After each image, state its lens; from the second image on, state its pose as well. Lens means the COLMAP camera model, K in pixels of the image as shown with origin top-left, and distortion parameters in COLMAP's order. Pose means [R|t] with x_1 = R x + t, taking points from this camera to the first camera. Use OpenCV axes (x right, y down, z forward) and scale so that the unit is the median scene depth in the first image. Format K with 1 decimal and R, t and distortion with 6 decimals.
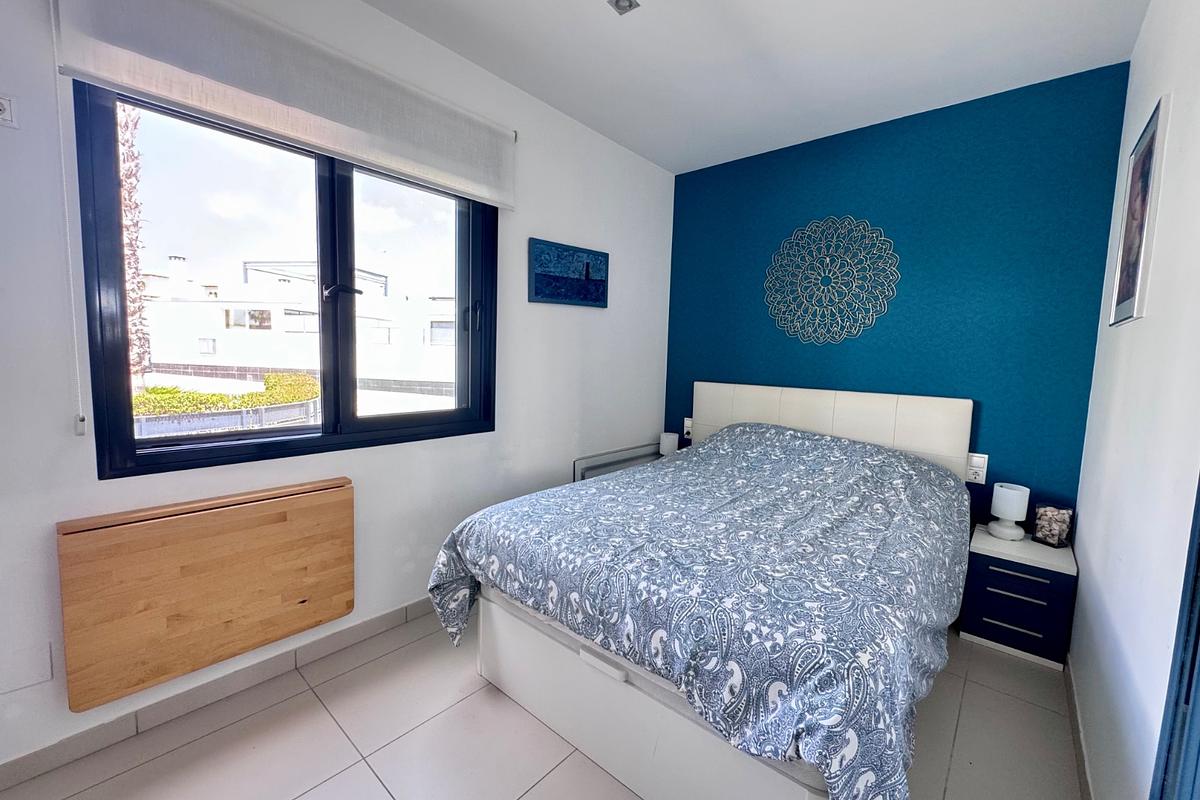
lens RADIAL K [[482.3, 0, 599.6], [0, 482.3, 402.3], [0, 0, 1]] dist [-0.005116, 0.000881]
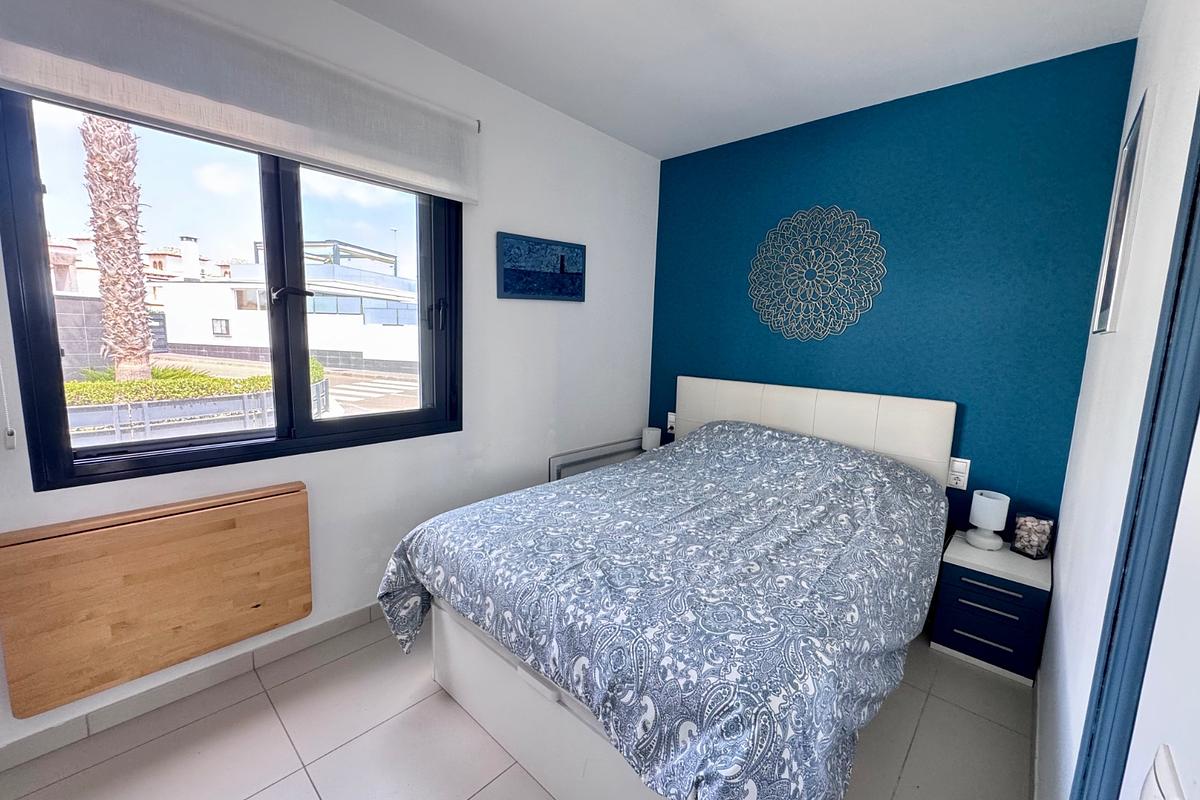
lens RADIAL K [[482.3, 0, 600.6], [0, 482.3, 401.9], [0, 0, 1]] dist [-0.005116, 0.000881]
pose [[0.999638, 0.006499, -0.026114, 0.116065], [-0.005400, 0.999105, 0.041962, -0.053499], [0.026363, -0.041805, 0.998778, 0.031125]]
